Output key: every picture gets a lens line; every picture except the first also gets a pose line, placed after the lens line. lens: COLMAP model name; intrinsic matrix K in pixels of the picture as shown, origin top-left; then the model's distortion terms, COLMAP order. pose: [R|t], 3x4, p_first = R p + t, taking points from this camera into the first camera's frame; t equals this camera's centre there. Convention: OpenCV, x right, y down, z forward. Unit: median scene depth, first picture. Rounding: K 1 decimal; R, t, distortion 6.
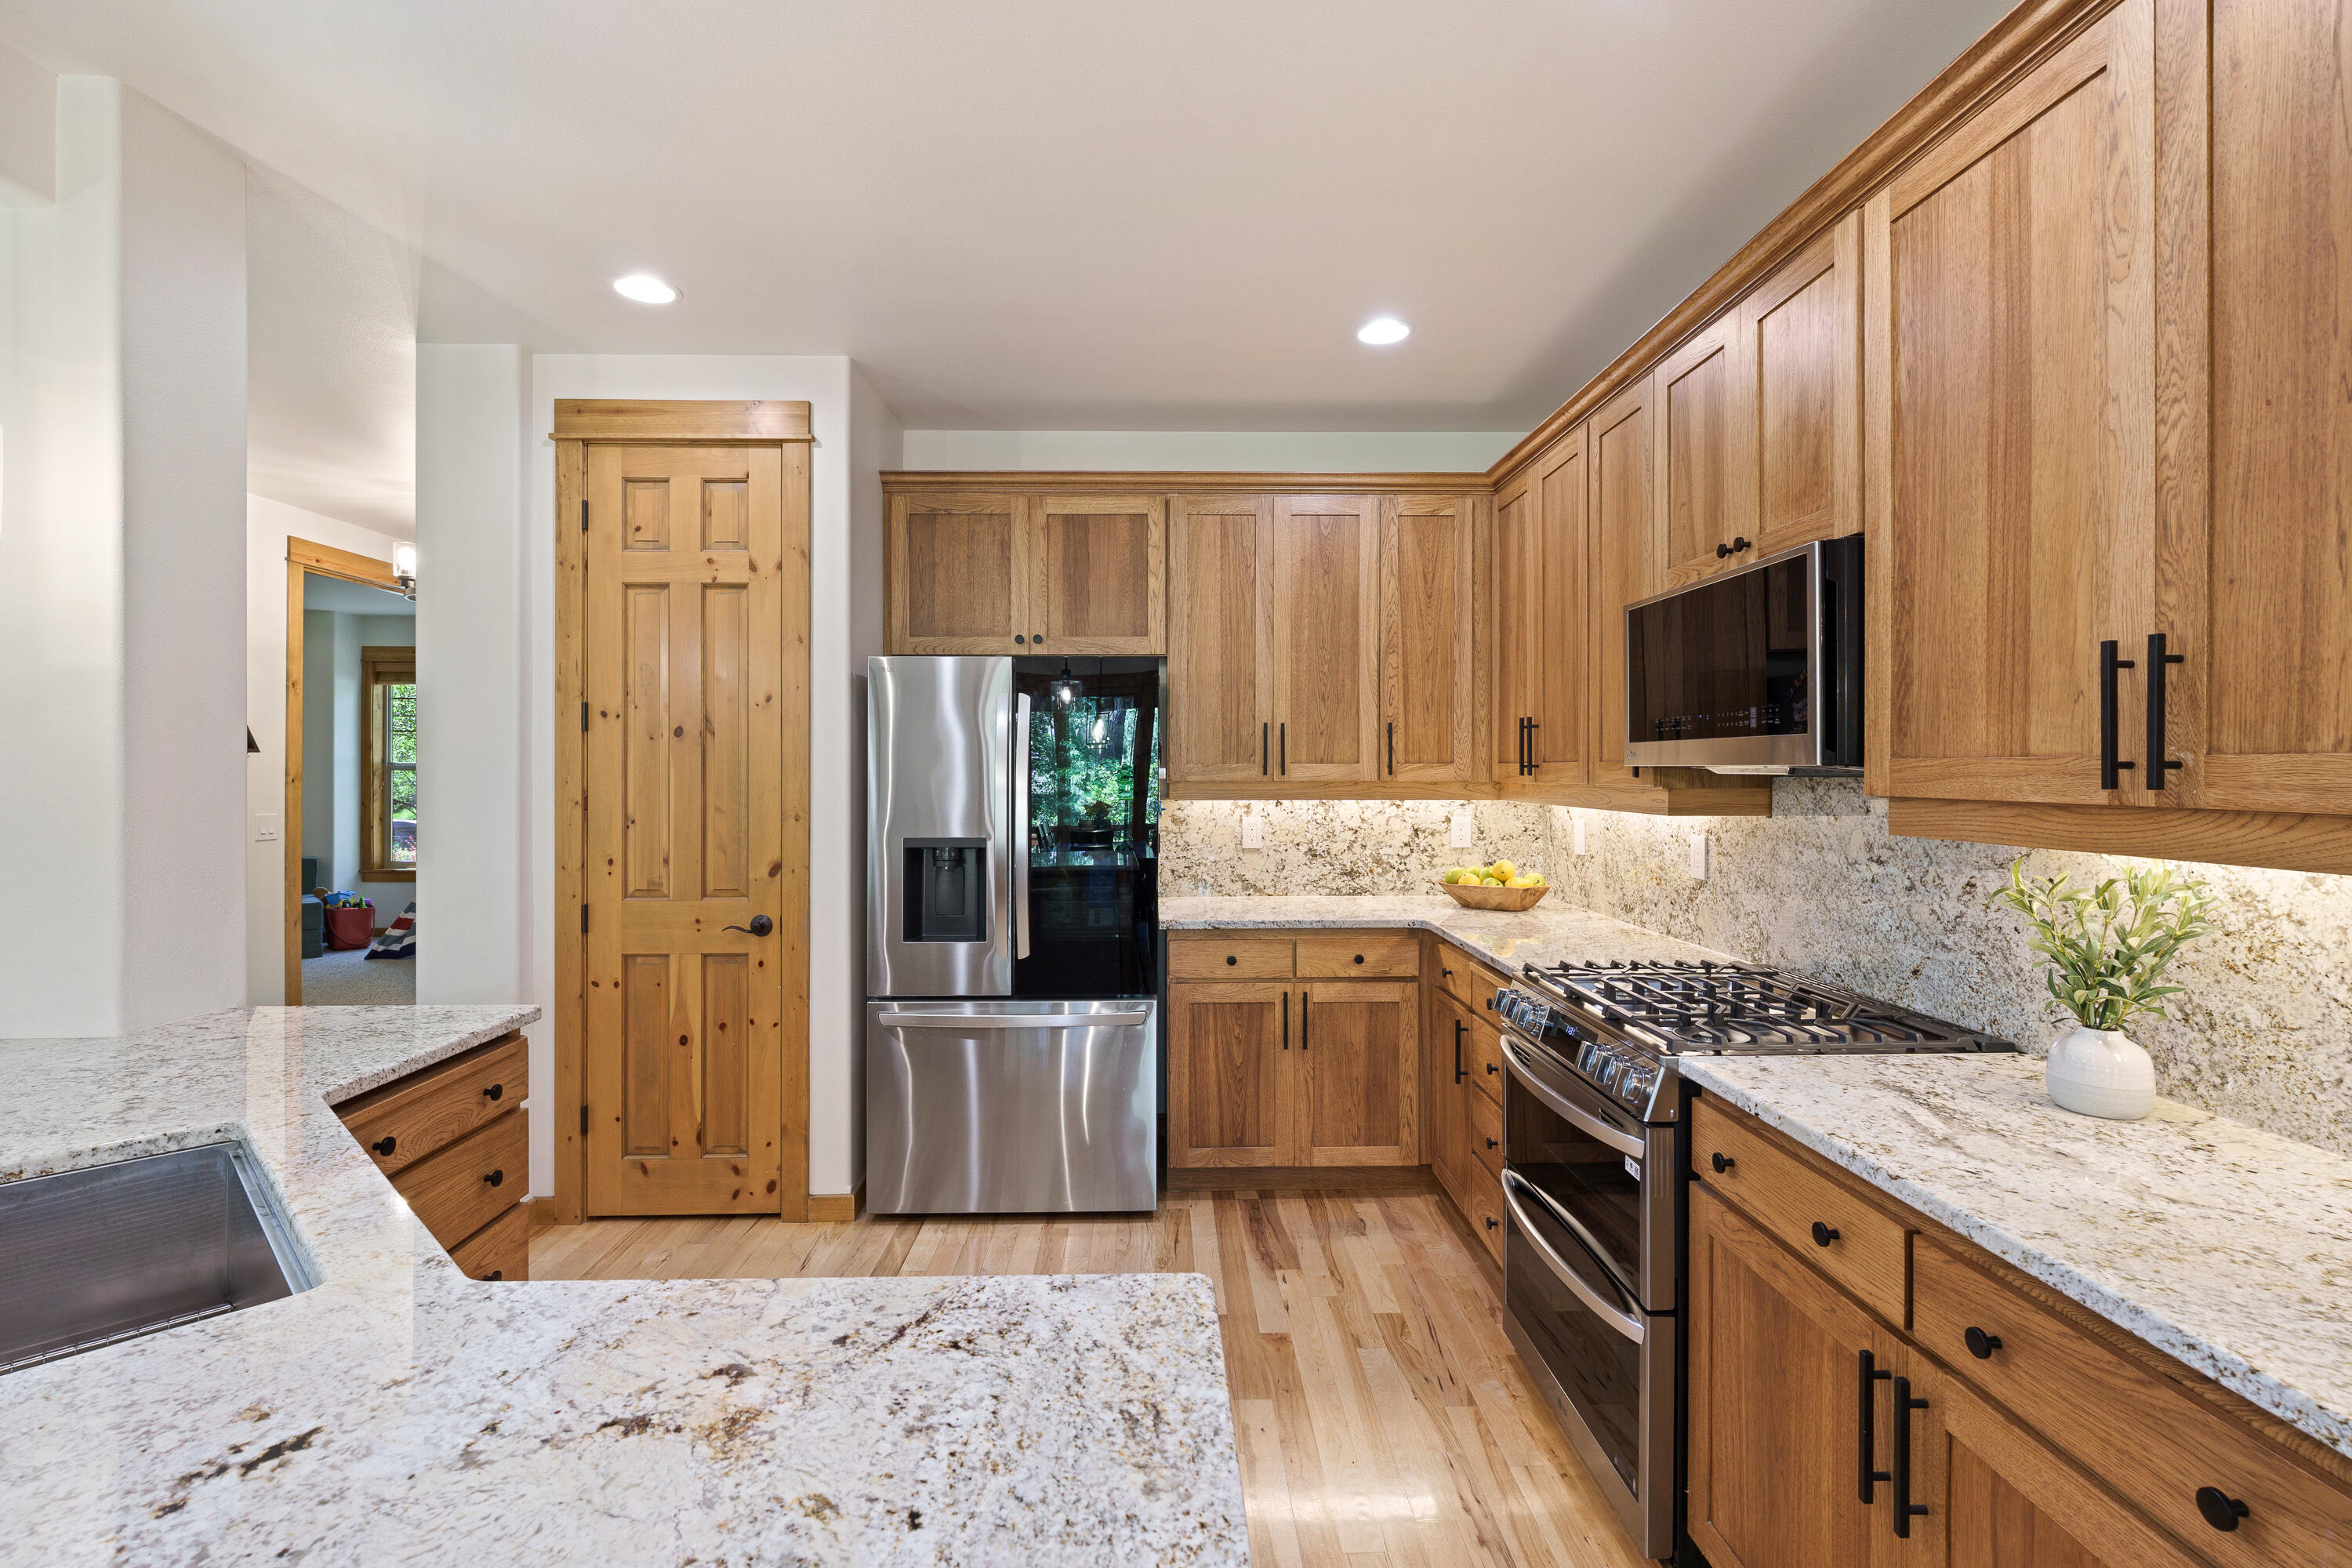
lens RADIAL K [[1087.6, 0, 1173.4], [0, 1087.6, 776.5], [0, 0, 1]] dist [-0.000189, -0.000065]
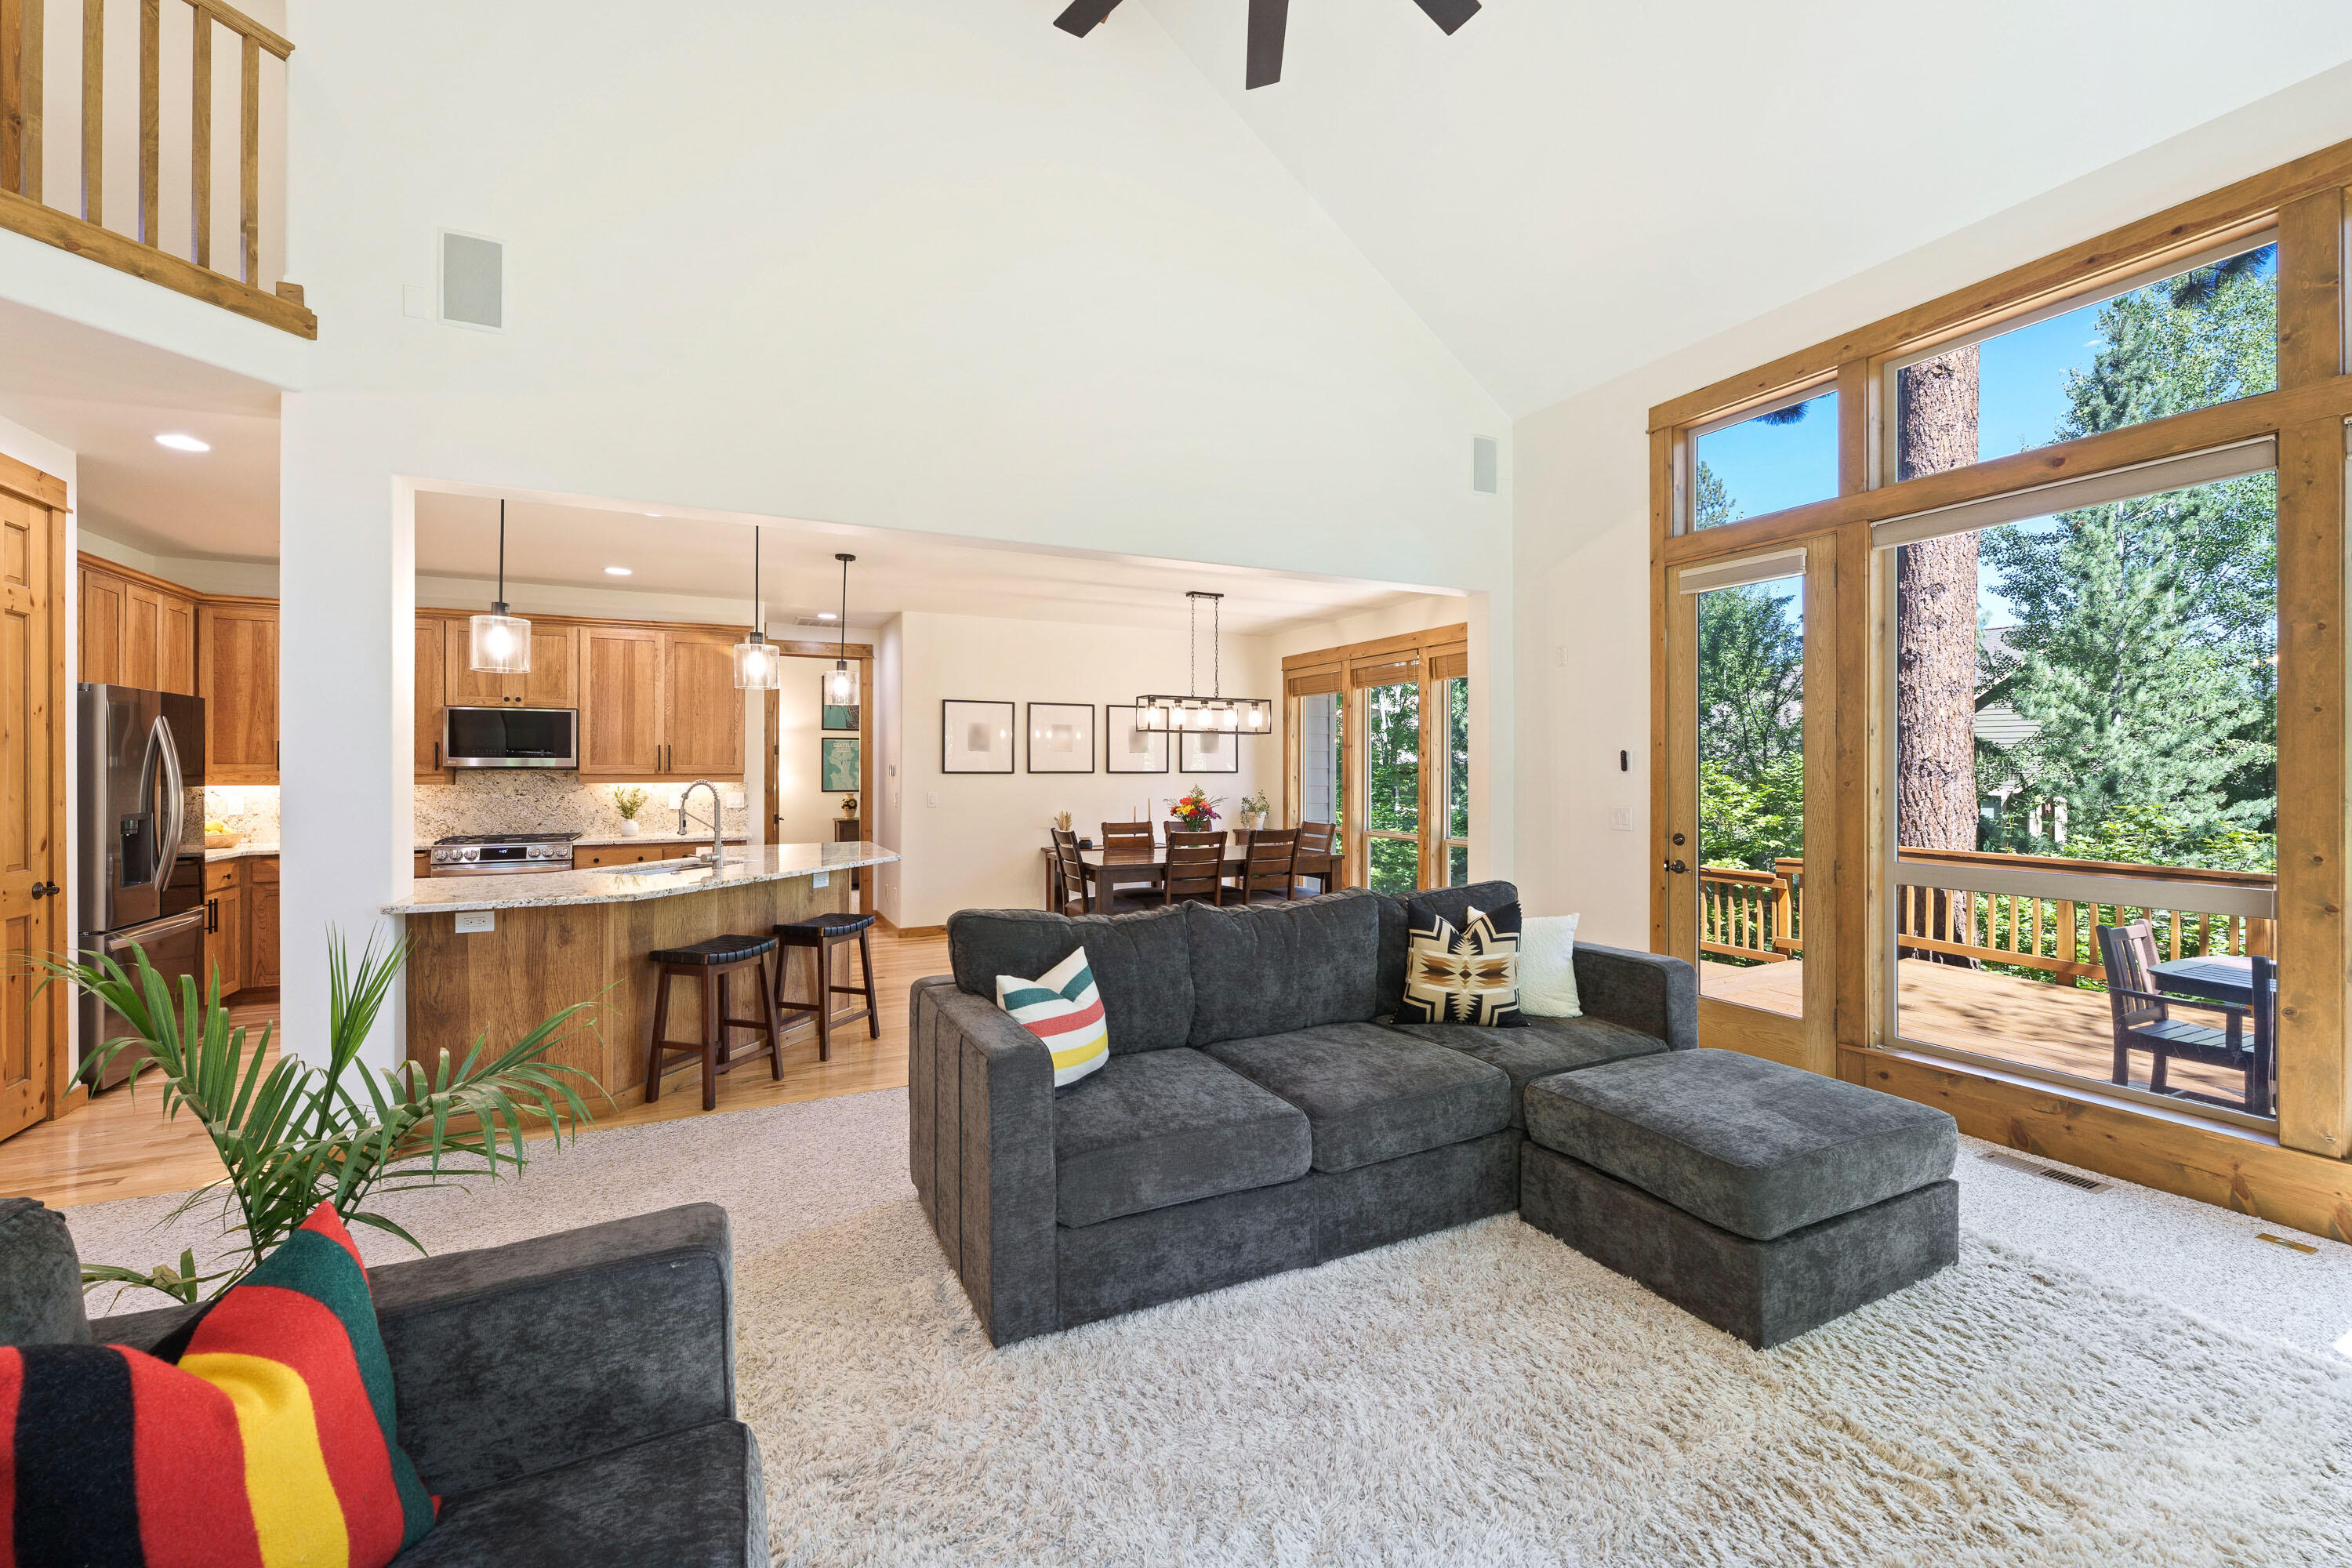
lens RADIAL K [[950.6, 0, 1177.2], [0, 950.6, 770.3], [0, 0, 1]] dist [0.000759, 0.000165]
pose [[-0.431641, -0.002668, 0.902041, -3.213269], [-0.000756, 0.999996, 0.002596, -0.007610], [-0.902045, 0.000438, -0.431642, 0.488543]]
